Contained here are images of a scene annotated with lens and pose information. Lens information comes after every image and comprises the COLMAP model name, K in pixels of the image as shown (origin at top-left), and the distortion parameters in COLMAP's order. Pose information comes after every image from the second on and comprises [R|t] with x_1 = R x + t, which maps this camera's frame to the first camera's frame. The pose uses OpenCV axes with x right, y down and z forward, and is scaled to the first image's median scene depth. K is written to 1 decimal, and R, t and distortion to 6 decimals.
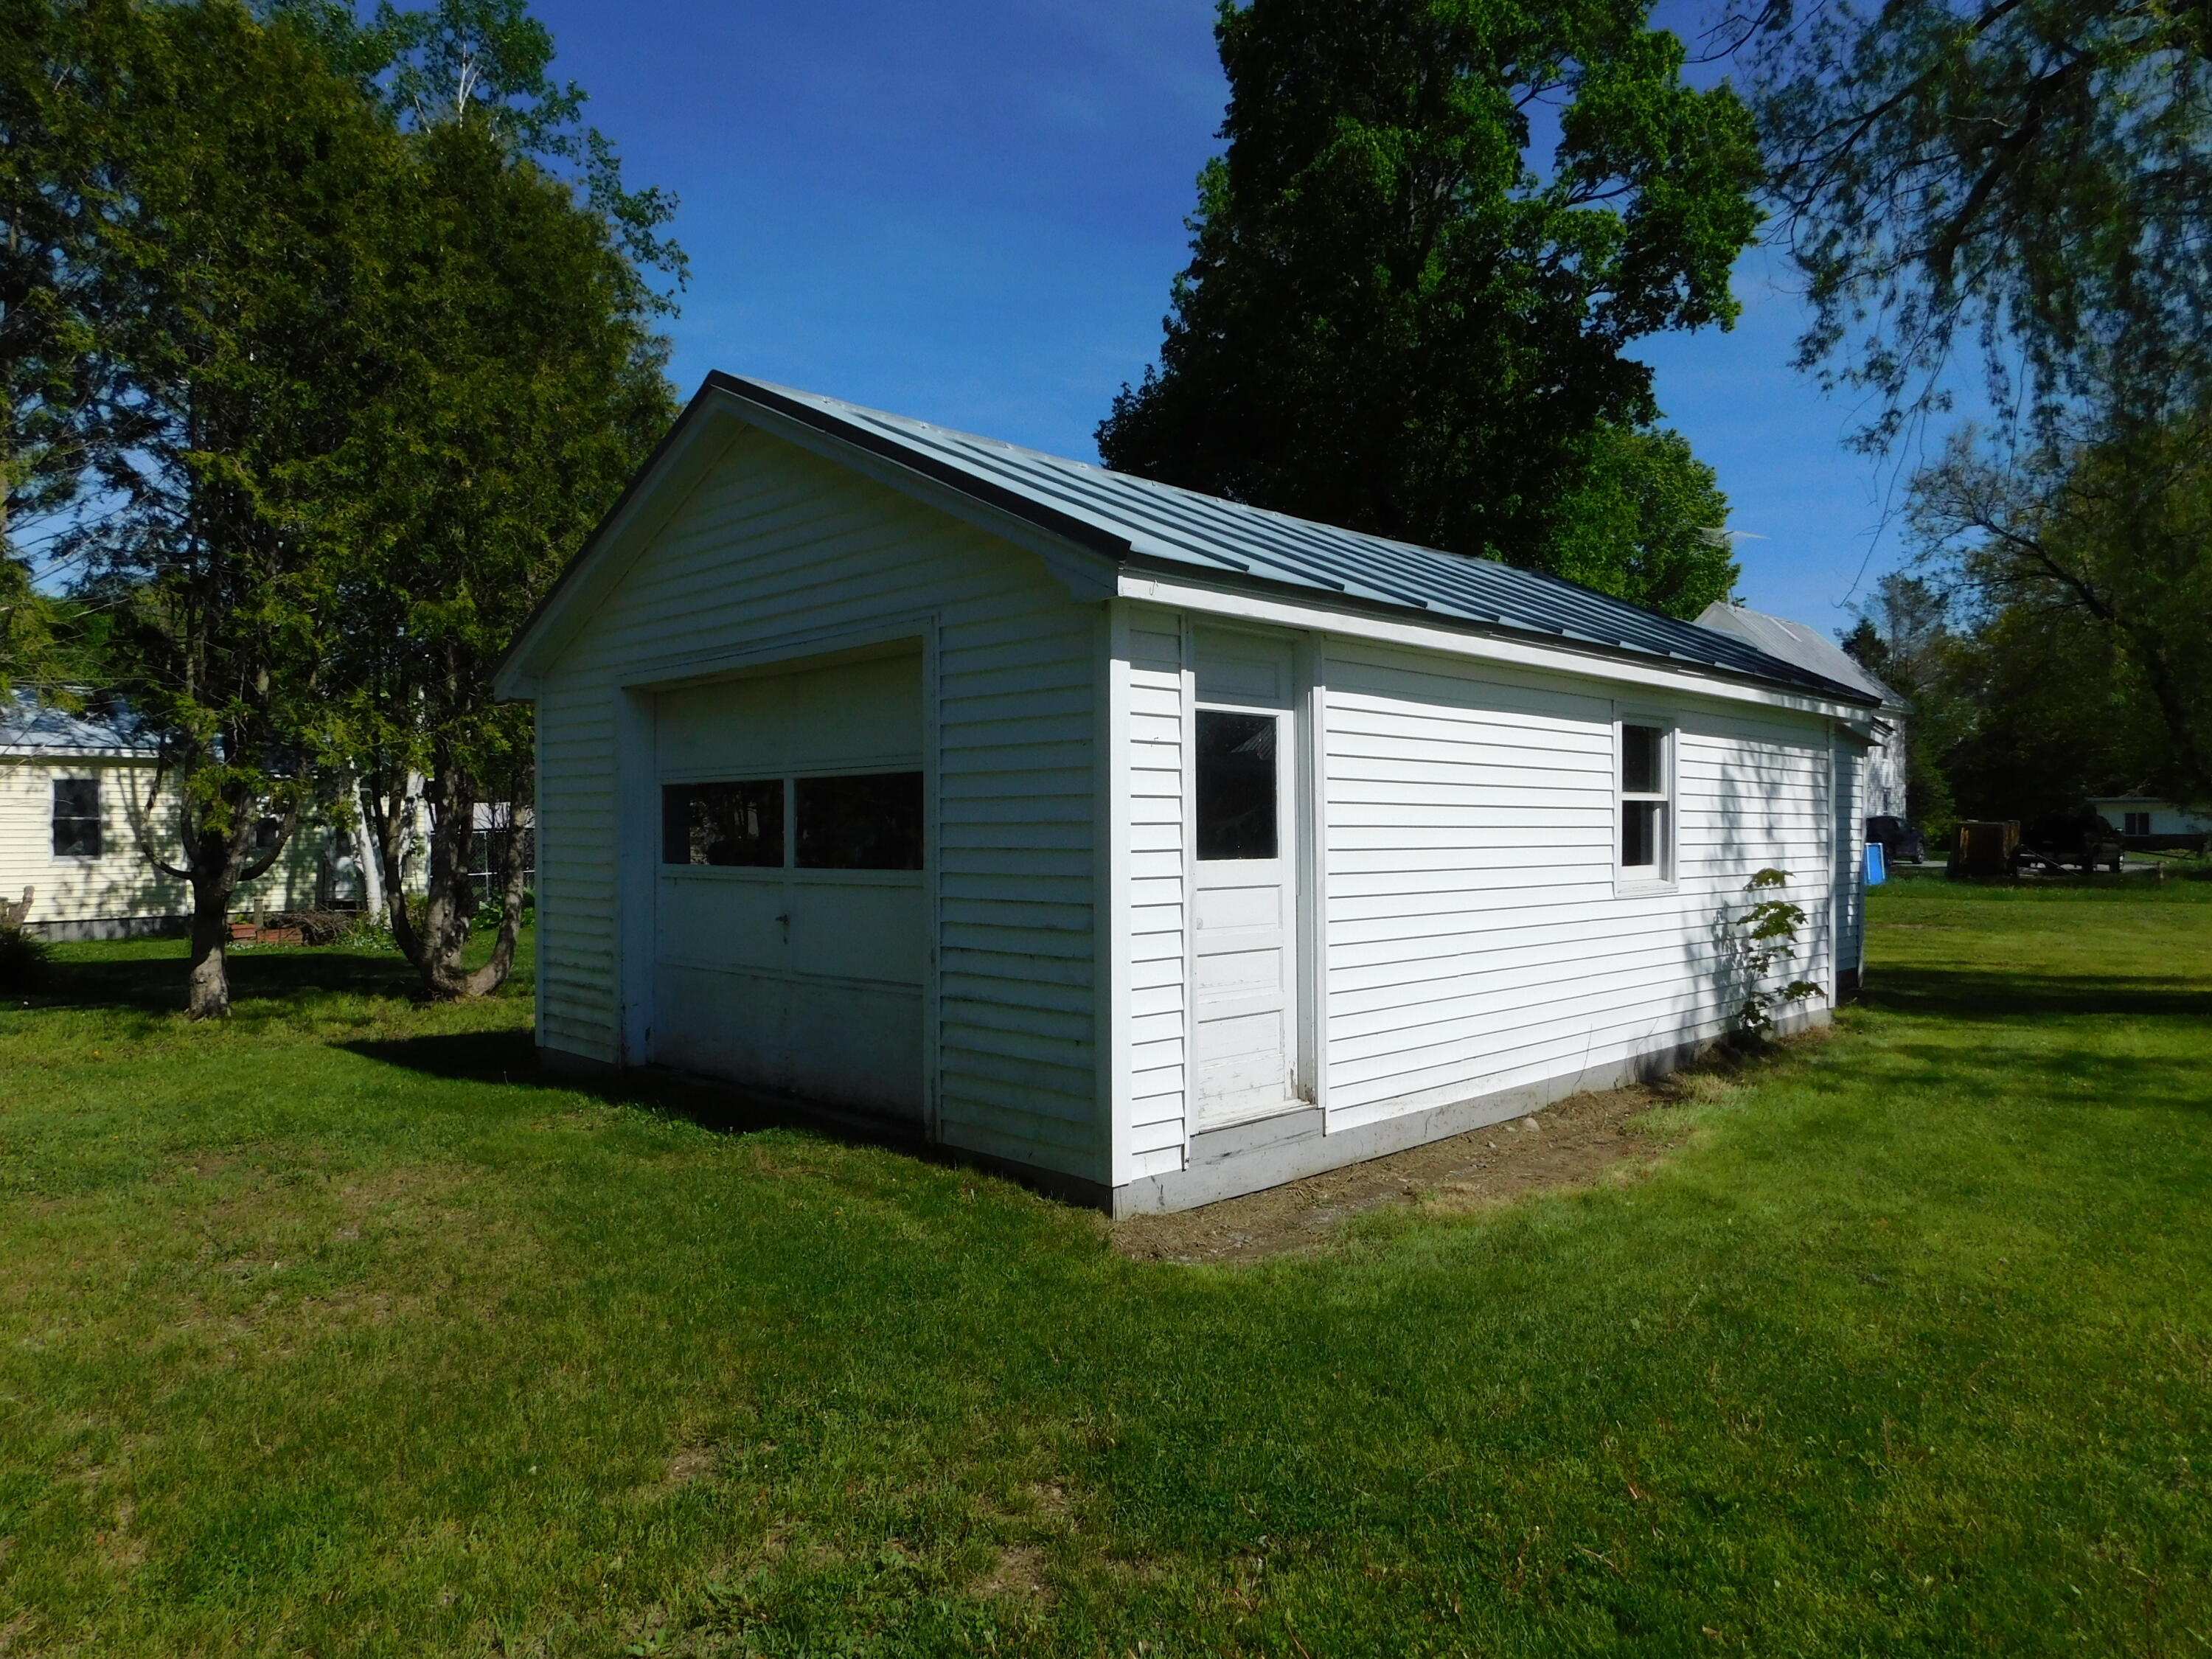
lens RADIAL K [[1482.3, 0, 1097.4], [0, 1482.3, 827.2], [0, 0, 1]] dist [-0.038342, 0.040810]
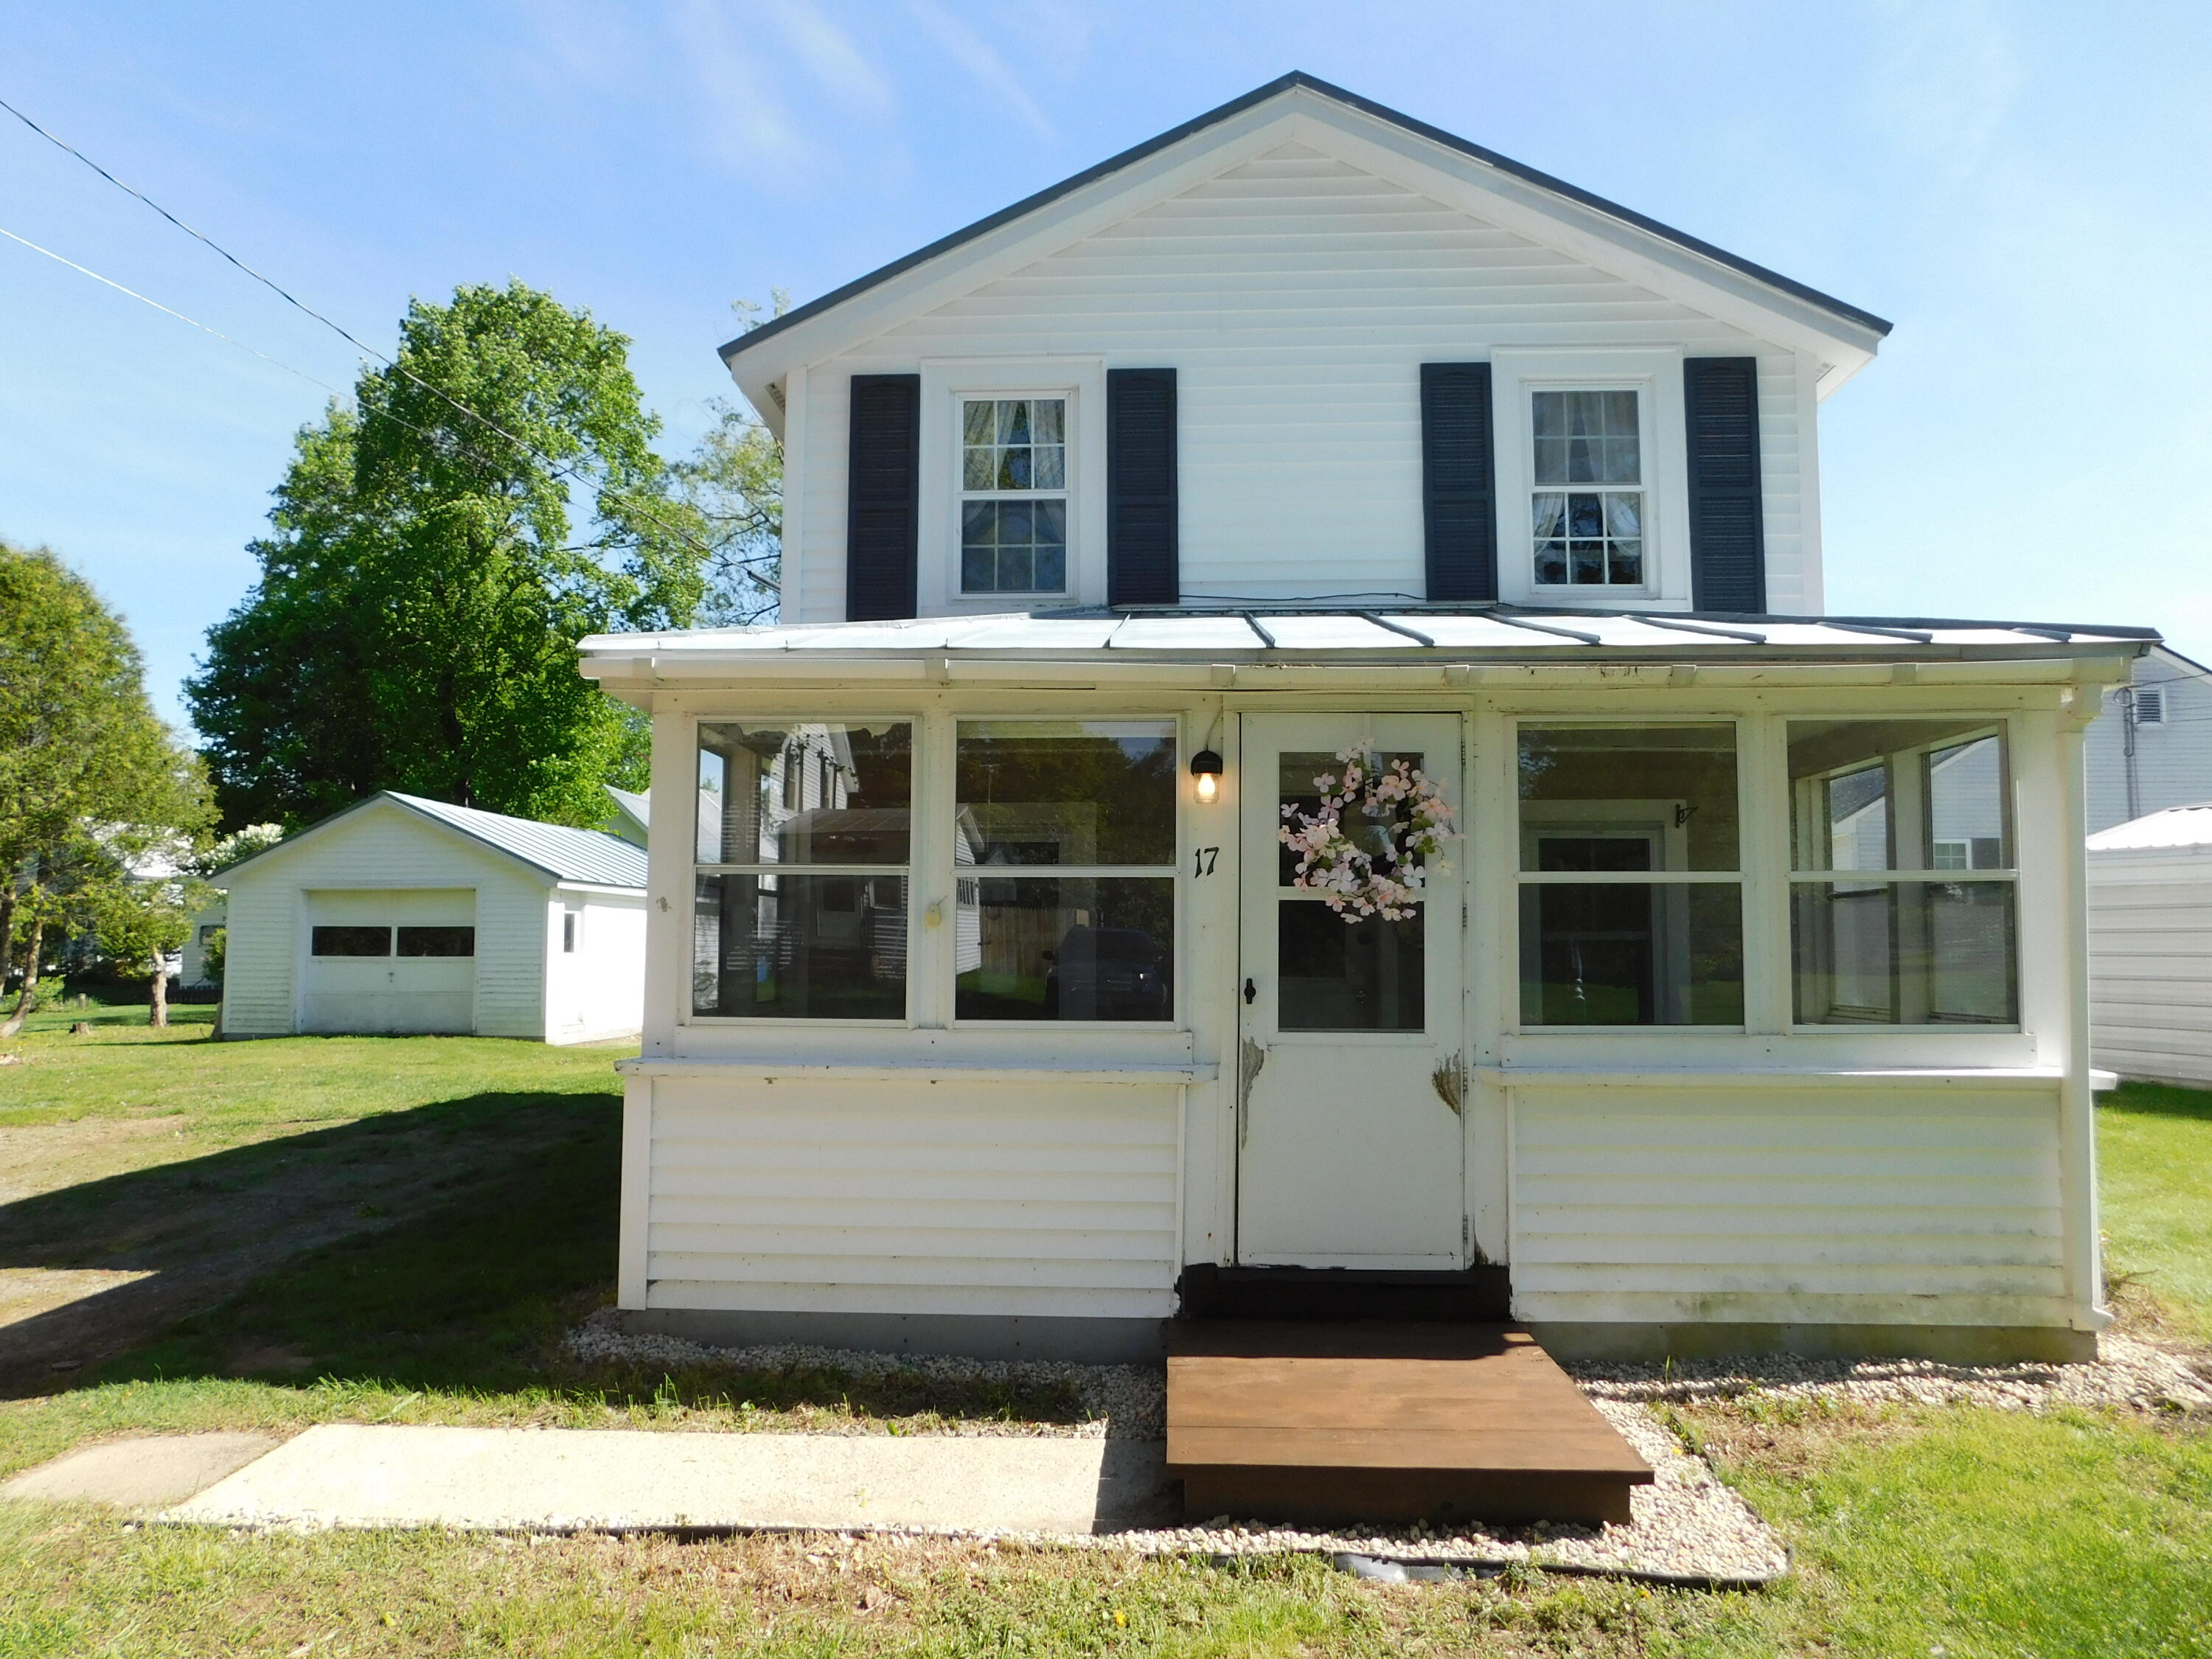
lens RADIAL K [[1482.3, 0, 1103.8], [0, 1482.3, 831.1], [0, 0, 1]] dist [-0.038342, 0.040810]
pose [[0.771040, 0.053353, 0.634548, -1.132007], [-0.002679, 0.996747, -0.080551, 0.012283], [-0.636781, 0.060408, 0.768675, -2.486101]]
